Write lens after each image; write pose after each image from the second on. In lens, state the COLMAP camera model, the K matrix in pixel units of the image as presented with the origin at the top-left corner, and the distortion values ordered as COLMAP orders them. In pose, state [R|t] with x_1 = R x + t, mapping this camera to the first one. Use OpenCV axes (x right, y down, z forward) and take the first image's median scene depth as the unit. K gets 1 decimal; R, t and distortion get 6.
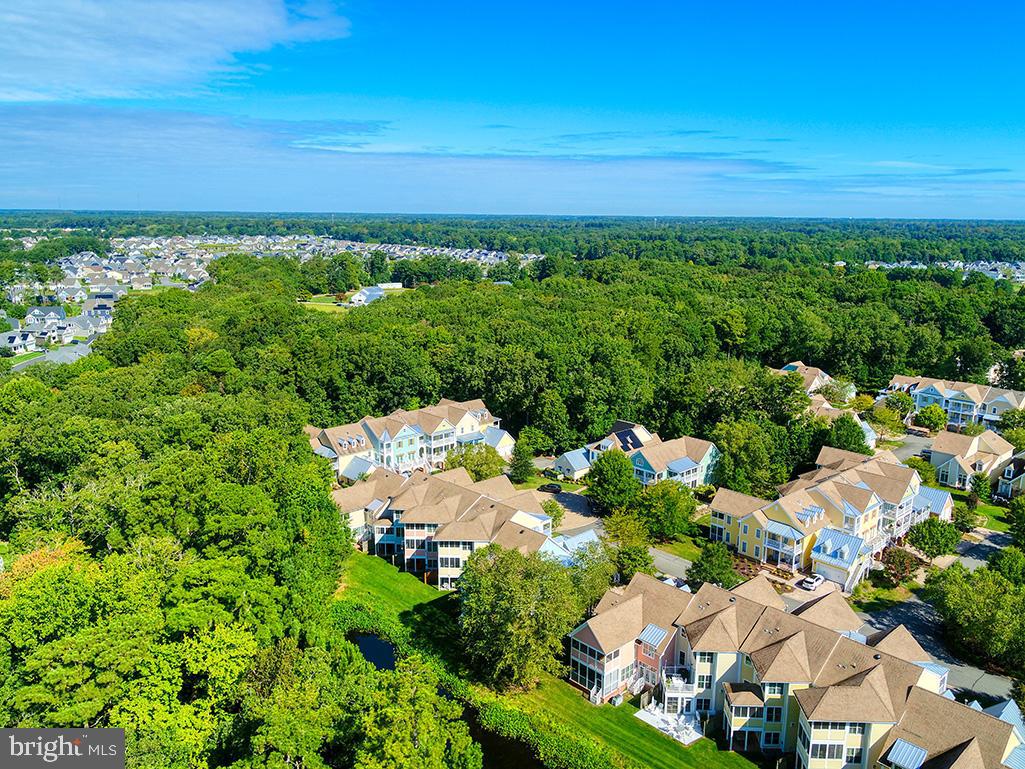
lens RADIAL K [[801.5, 0, 523.4], [0, 801.5, 386.9], [0, 0, 1]] dist [0.003799, -0.010817]
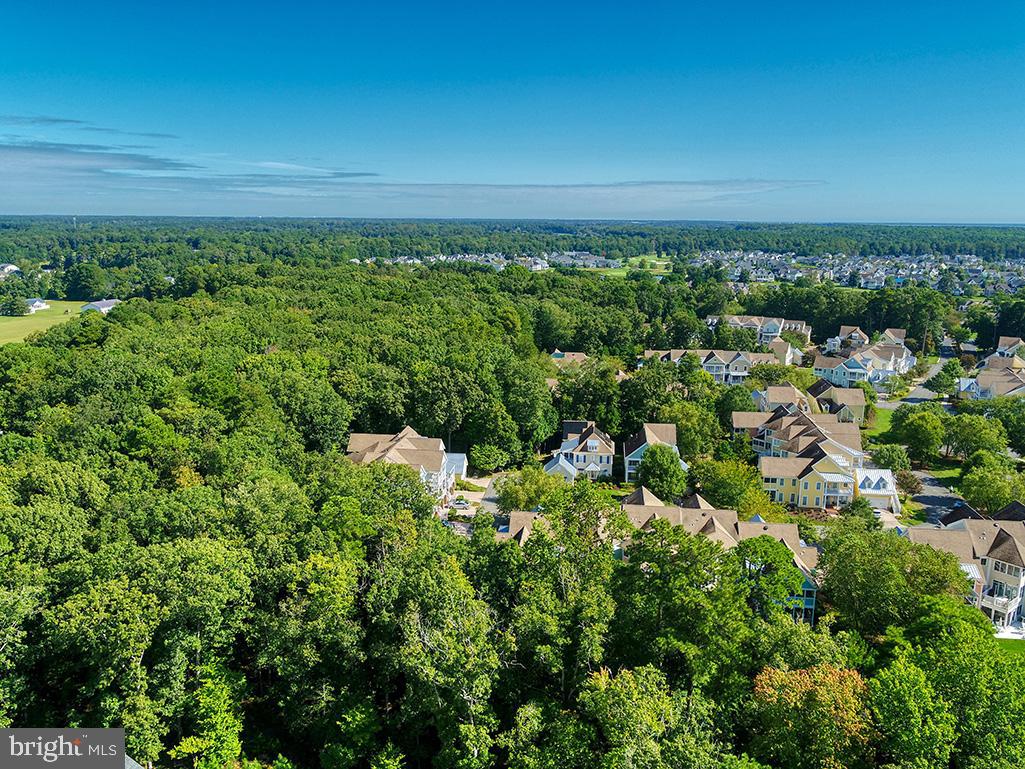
lens RADIAL K [[801.5, 0, 523.4], [0, 801.5, 386.9], [0, 0, 1]] dist [0.003799, -0.010817]
pose [[0.761775, -0.137214, 0.633144, -0.748041], [0.136373, 0.989378, 0.050337, -0.079171], [-0.633326, 0.047998, 0.772395, 0.343786]]
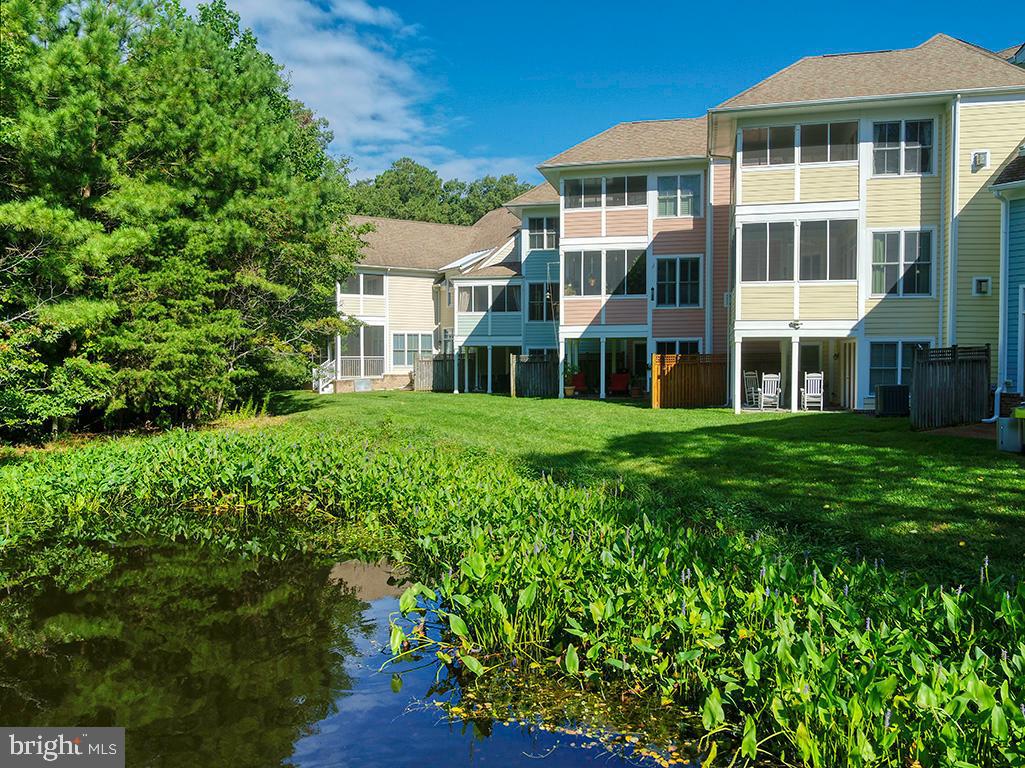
lens RADIAL K [[801.5, 0, 523.4], [0, 801.5, 386.4], [0, 0, 1]] dist [0.003799, -0.010817]
pose [[0.981359, -0.005556, -0.192104, -0.105827], [-0.028380, 0.984434, -0.173447, 0.252788], [0.190077, 0.175666, 0.965926, 0.724387]]
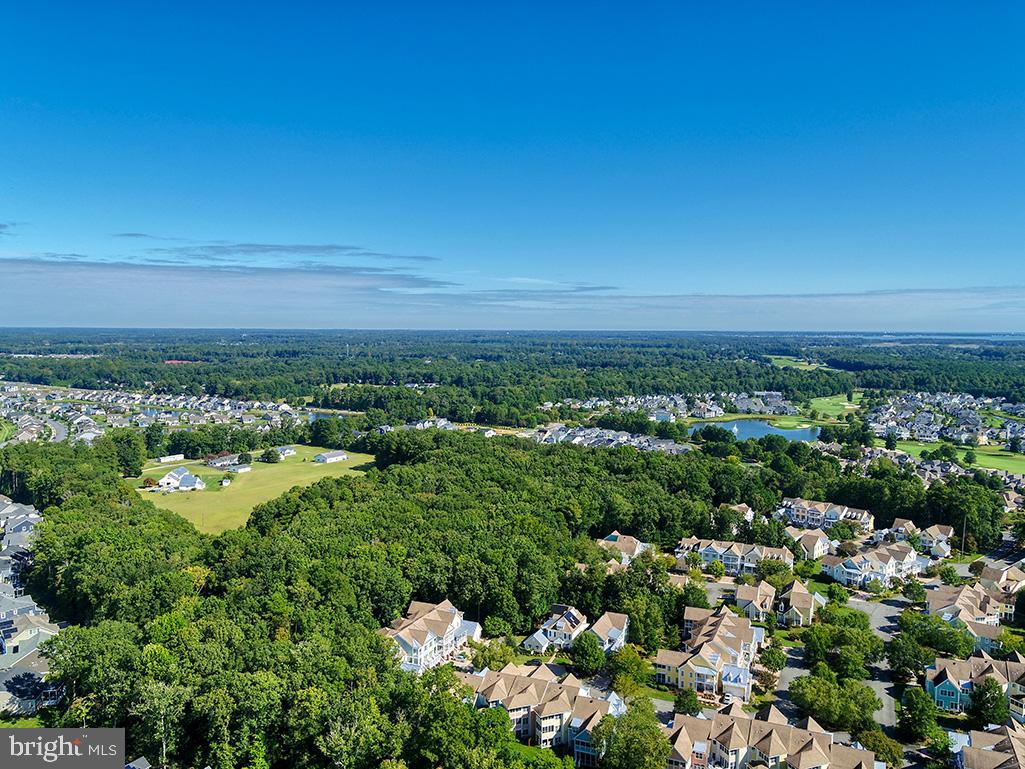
lens RADIAL K [[801.5, 0, 523.4], [0, 801.5, 386.9], [0, 0, 1]] dist [0.003799, -0.010817]
pose [[0.918444, -0.034447, 0.394047, -0.670381], [0.087358, 0.989267, -0.117133, -0.249219], [-0.385783, 0.142003, 0.911596, -0.496398]]
